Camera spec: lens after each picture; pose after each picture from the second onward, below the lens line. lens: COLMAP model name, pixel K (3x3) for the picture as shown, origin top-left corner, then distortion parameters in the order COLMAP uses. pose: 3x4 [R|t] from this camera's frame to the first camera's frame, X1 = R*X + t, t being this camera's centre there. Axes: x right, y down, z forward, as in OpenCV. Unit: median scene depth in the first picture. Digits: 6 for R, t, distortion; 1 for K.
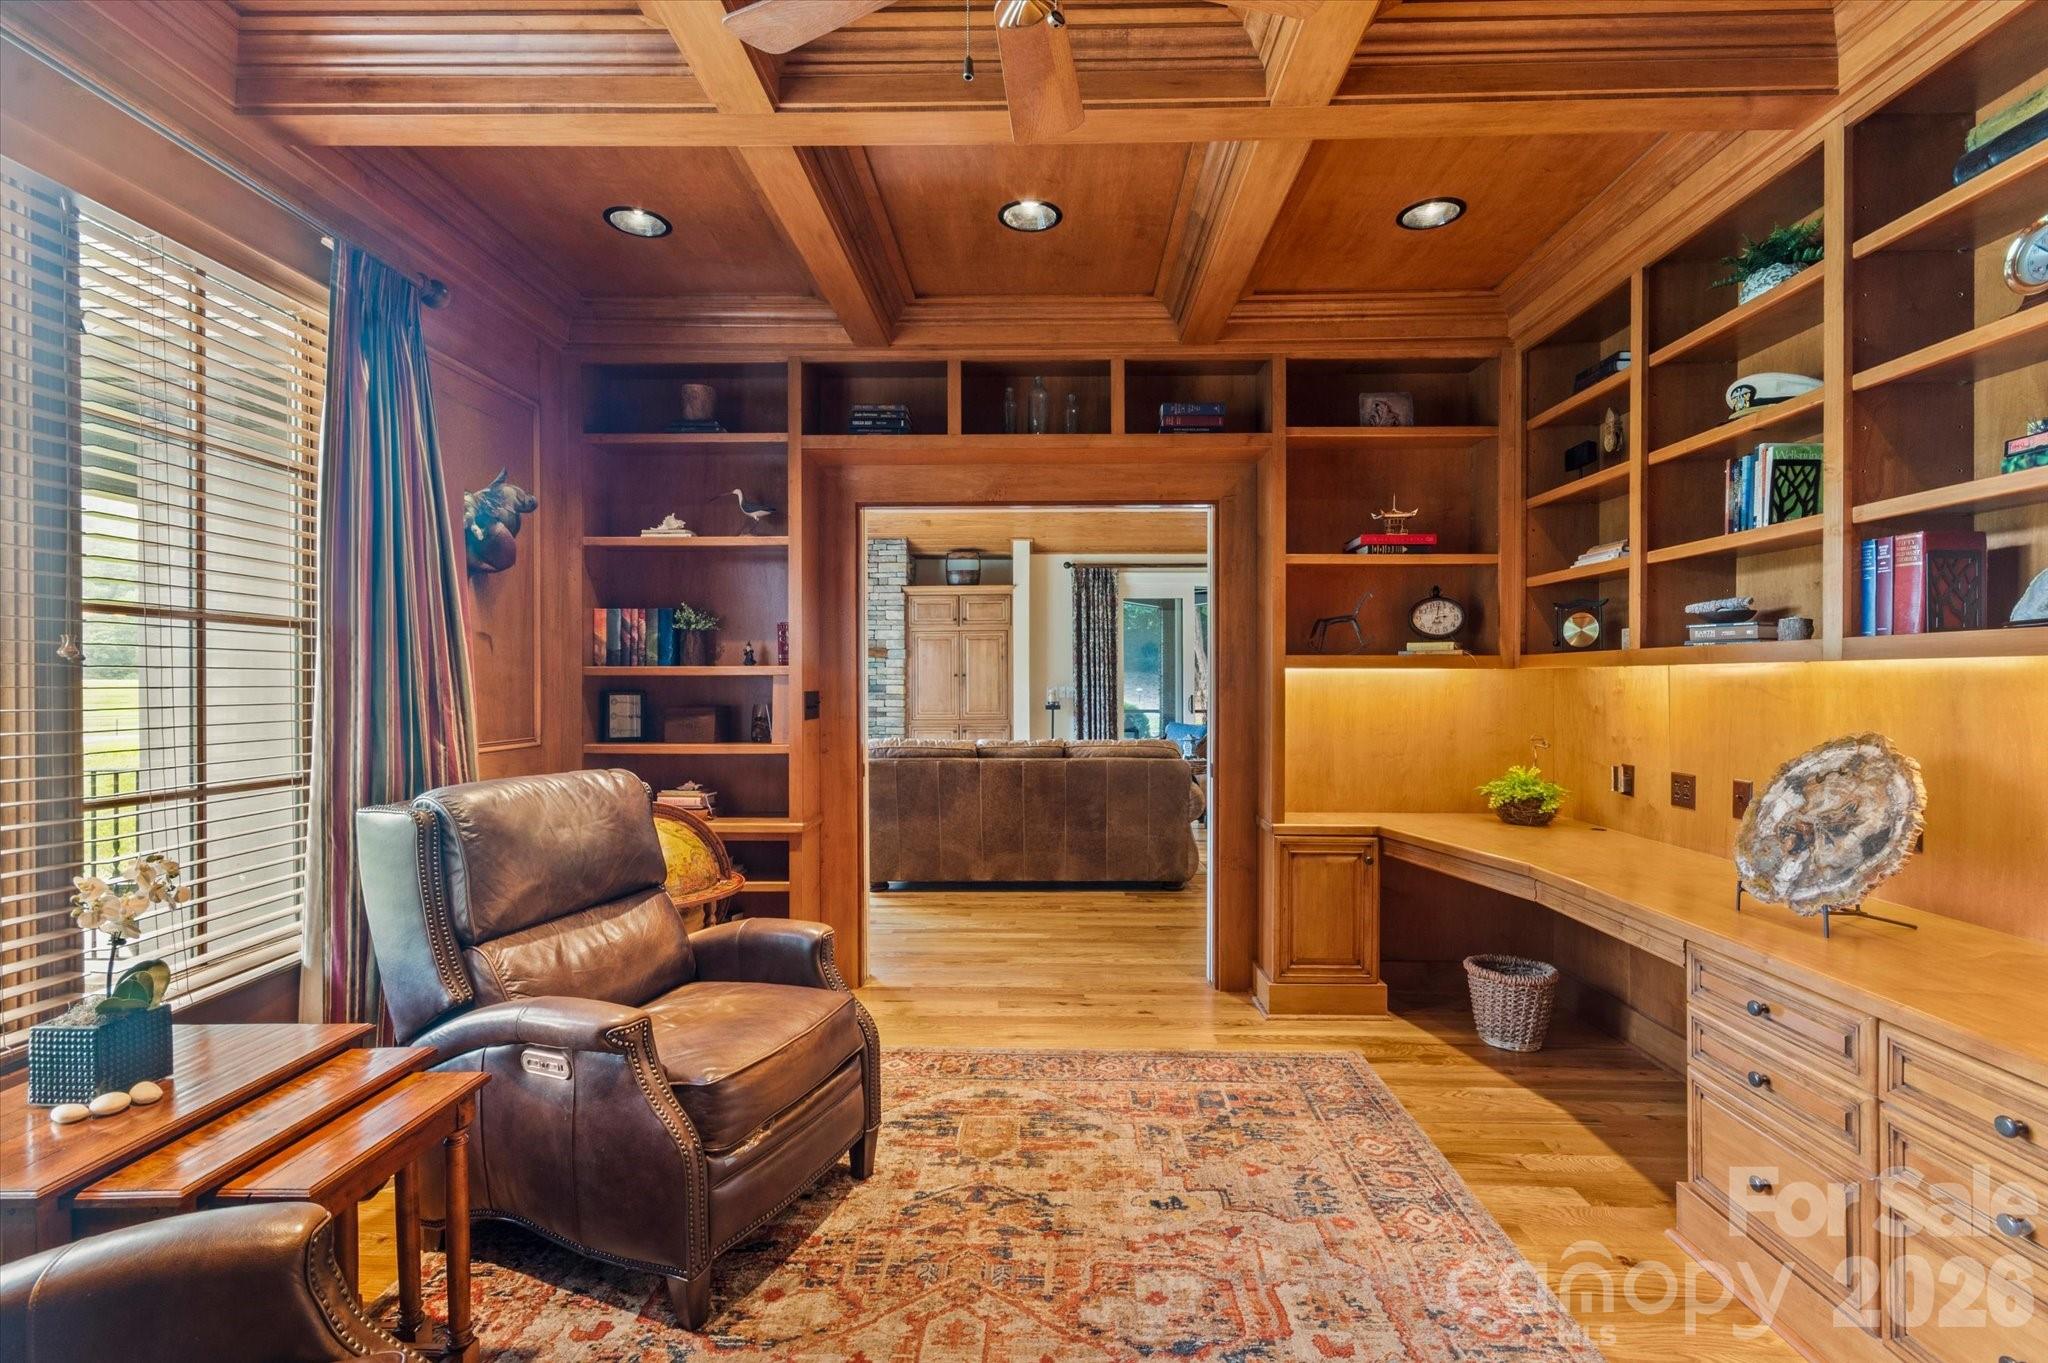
lens RADIAL K [[912.6, 0, 1024.0], [0, 912.6, 681.5], [0, 0, 1]] dist [-0.000214, 0.000064]
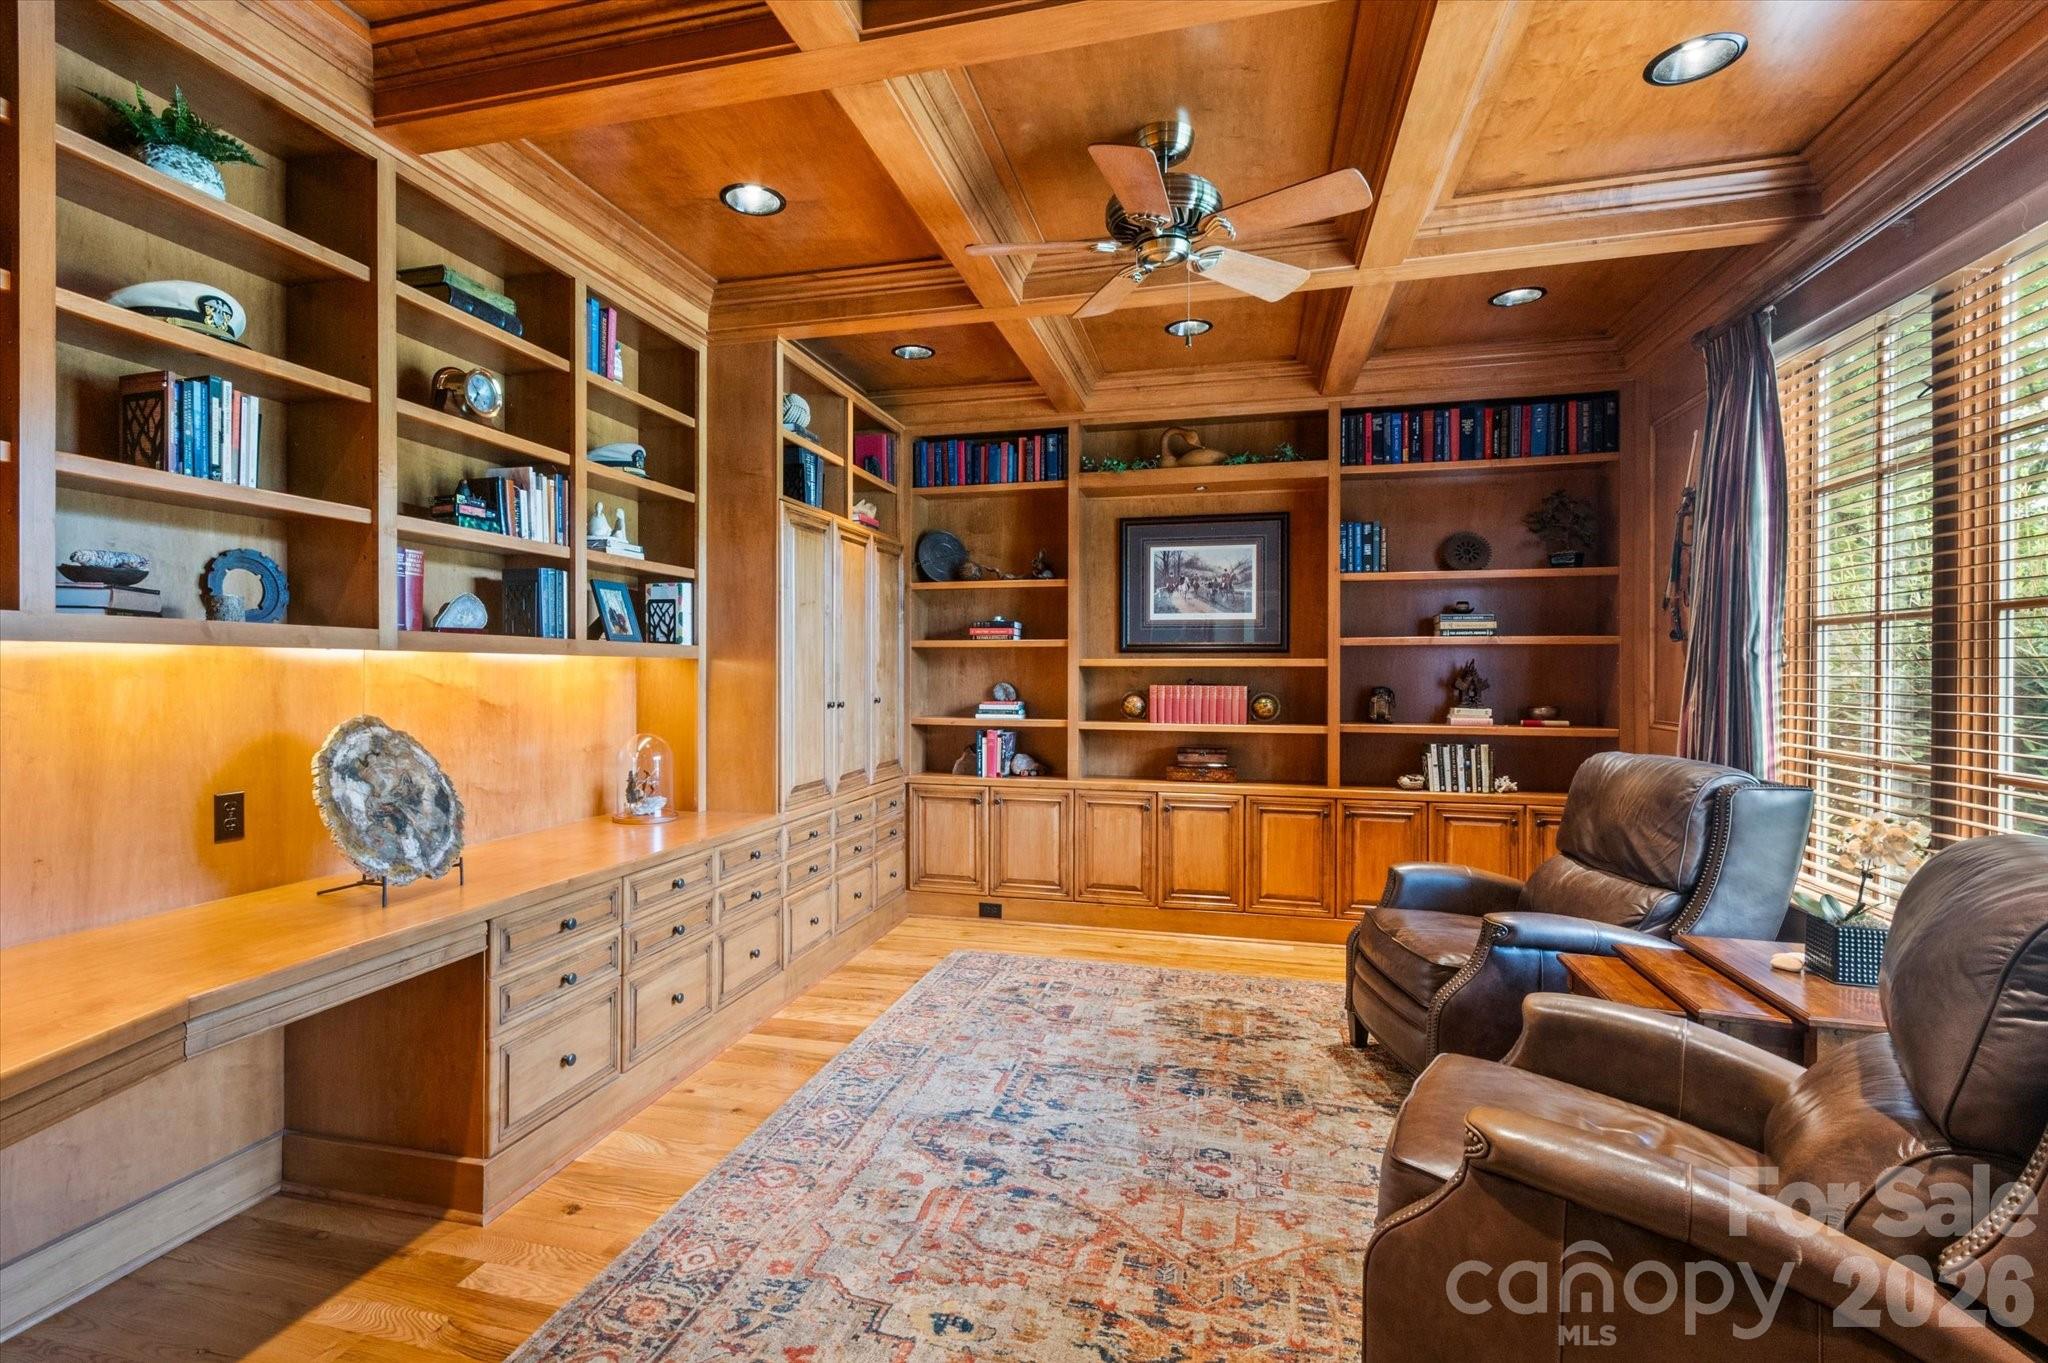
lens RADIAL K [[912.6, 0, 1024.0], [0, 912.6, 681.5], [0, 0, 1]] dist [-0.000214, 0.000064]
pose [[-0.979736, -0.001268, 0.200290, -0.066369], [0.001512, 0.999905, 0.013729, 0.001479], [-0.200288, 0.013753, -0.979640, 1.861631]]
